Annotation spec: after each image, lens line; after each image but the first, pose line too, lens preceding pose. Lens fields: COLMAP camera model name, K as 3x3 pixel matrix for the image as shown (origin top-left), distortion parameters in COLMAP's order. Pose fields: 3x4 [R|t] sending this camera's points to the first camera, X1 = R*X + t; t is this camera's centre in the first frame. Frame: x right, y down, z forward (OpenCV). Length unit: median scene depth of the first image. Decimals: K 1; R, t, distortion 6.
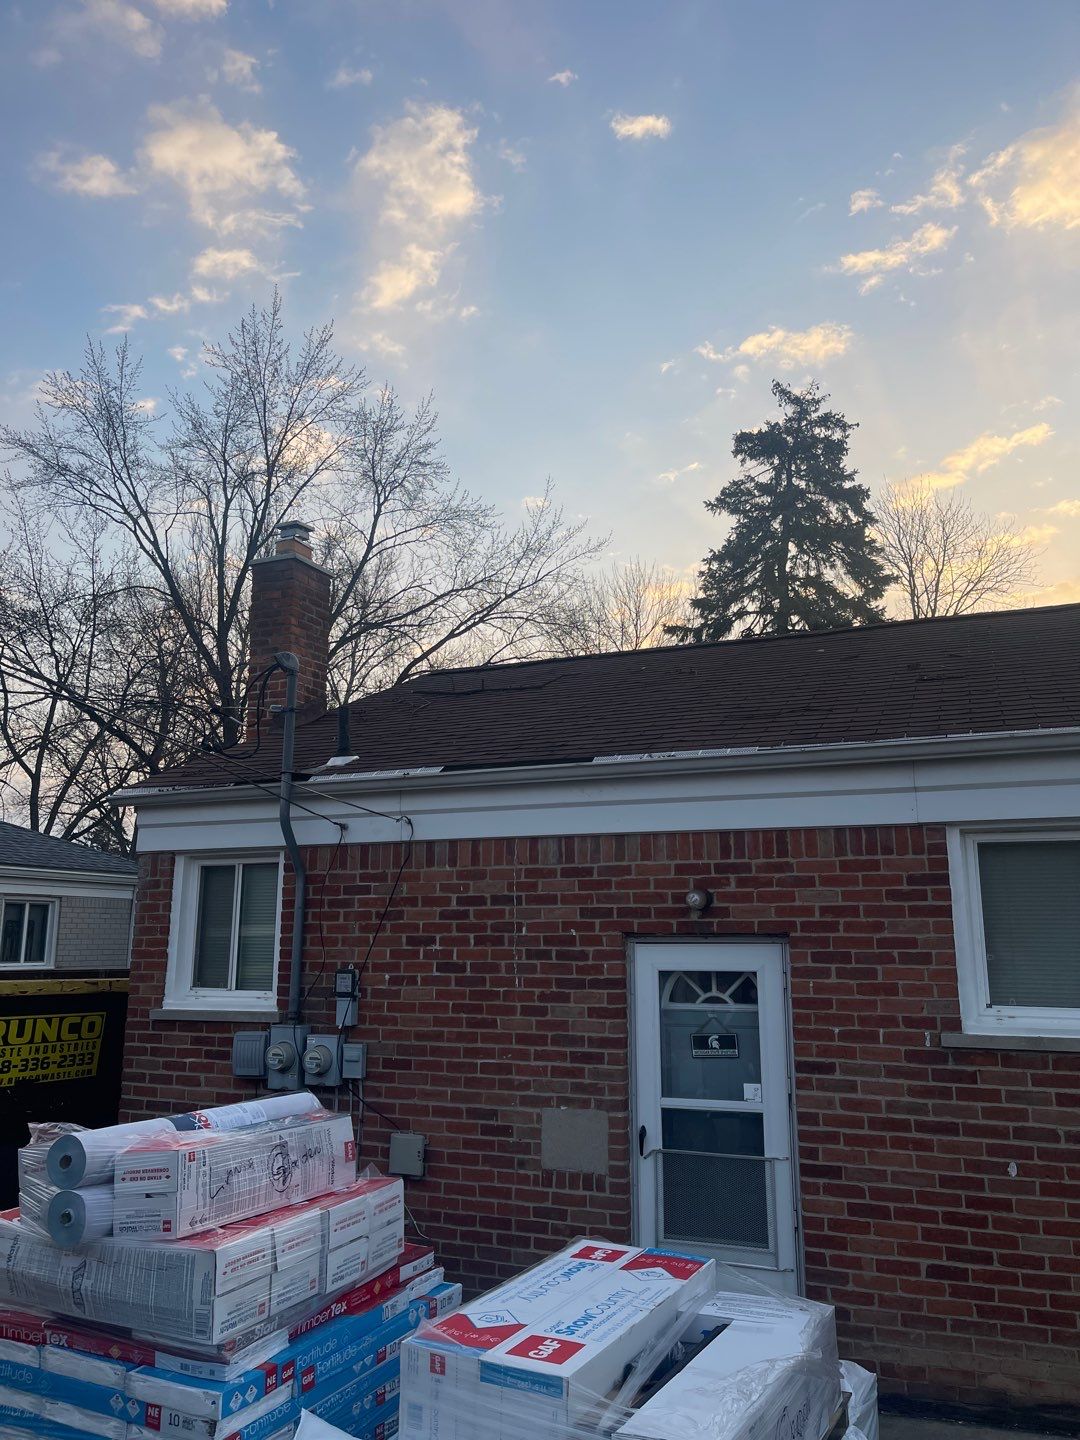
lens RADIAL K [[1068.9, 0, 545.1], [0, 1068.9, 729.2], [0, 0, 1]] dist [0.063625, -0.083186]
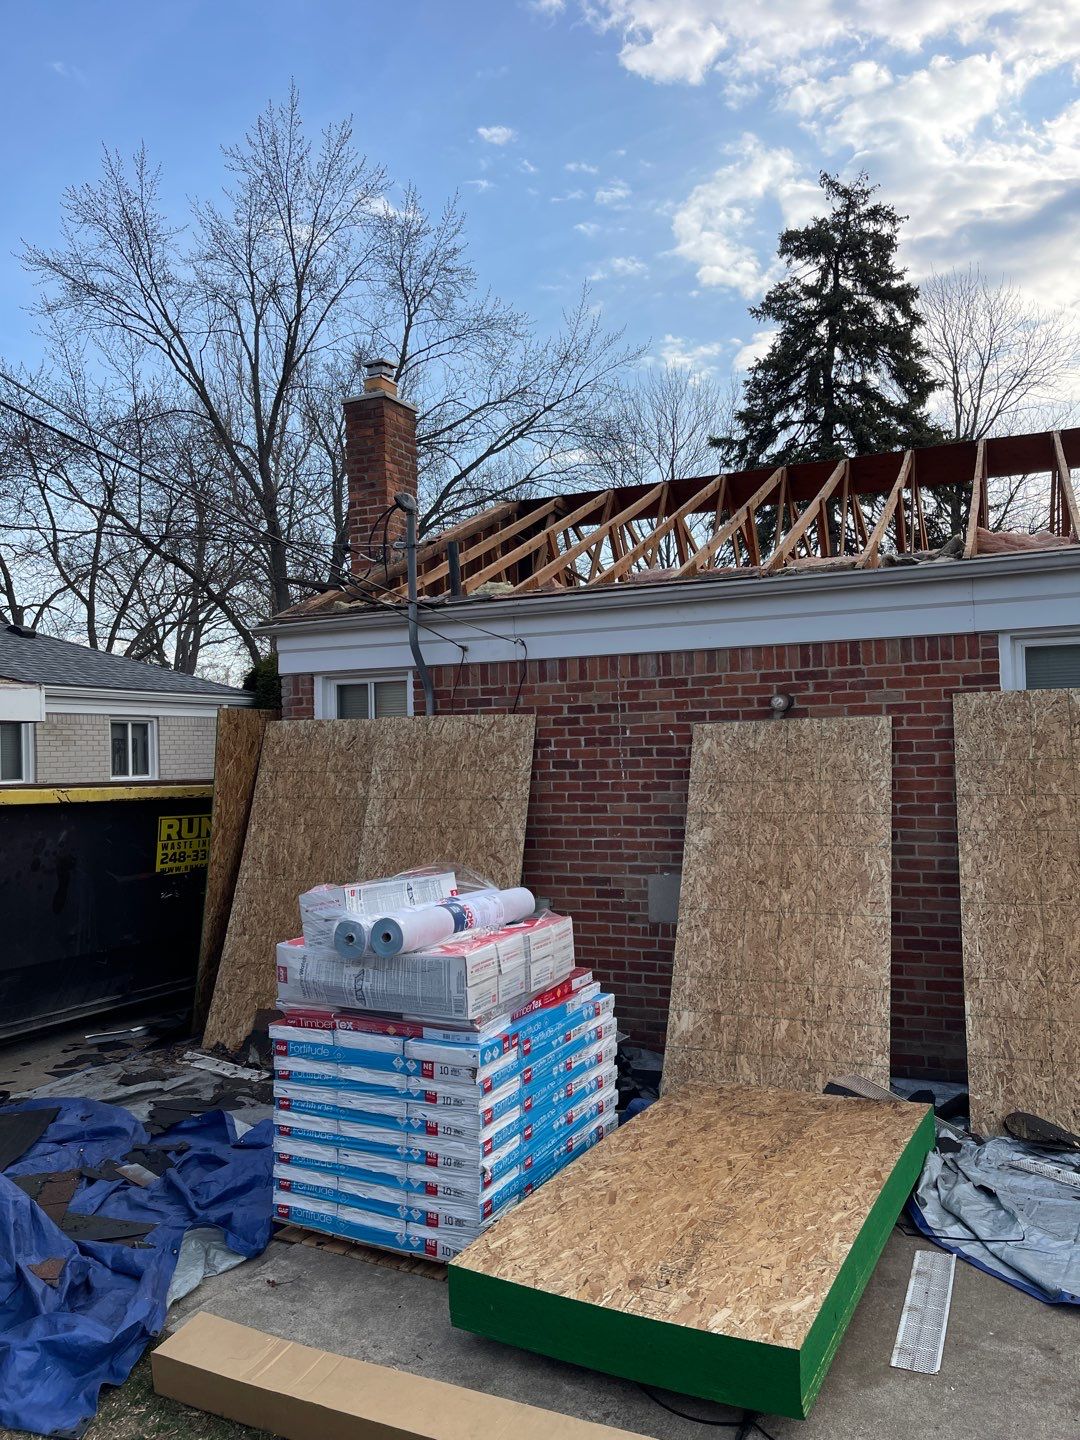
lens RADIAL K [[1084.3, 0, 541.7], [0, 1084.3, 727.4], [0, 0, 1]] dist [0.066027, -0.087281]
pose [[0.999486, -0.025310, -0.019690, -0.090567], [0.028317, 0.984763, 0.171581, -0.024669], [0.015047, -0.172050, 0.984973, -0.173294]]
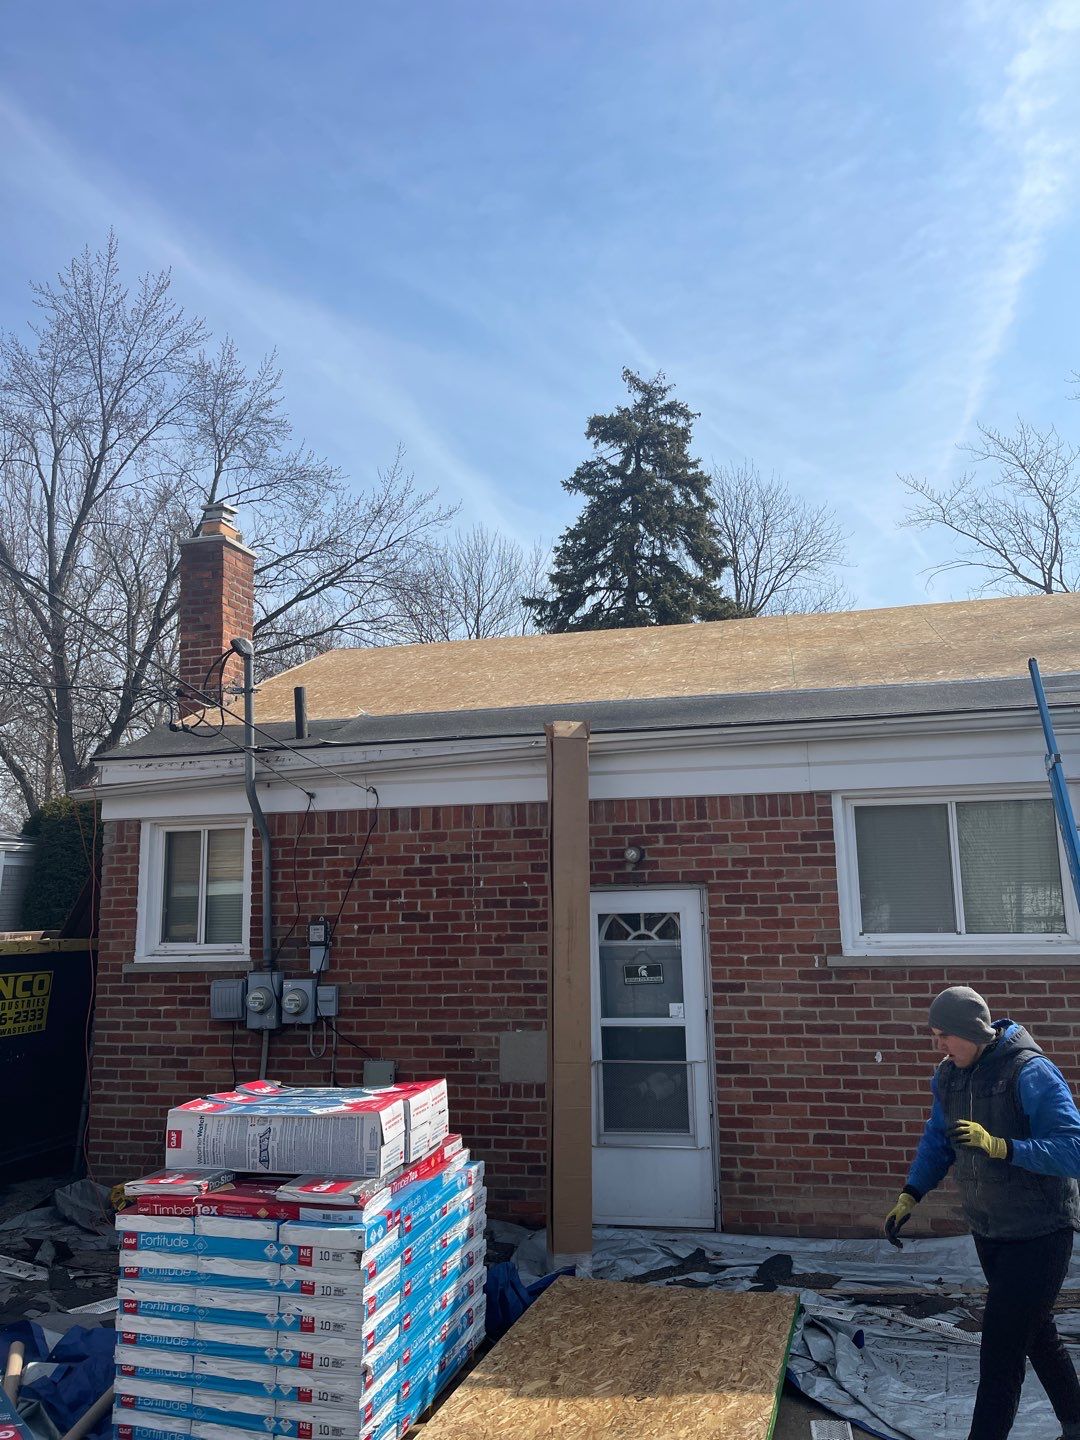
lens RADIAL K [[1091.4, 0, 539.6], [0, 1091.4, 724.6], [0, 0, 1]] dist [0.054188, -0.058704]
pose [[0.984078, 0.005057, 0.177667, -0.168832], [-0.011497, 0.999313, 0.035238, -0.028008], [-0.177367, -0.036719, 0.983460, -0.174627]]
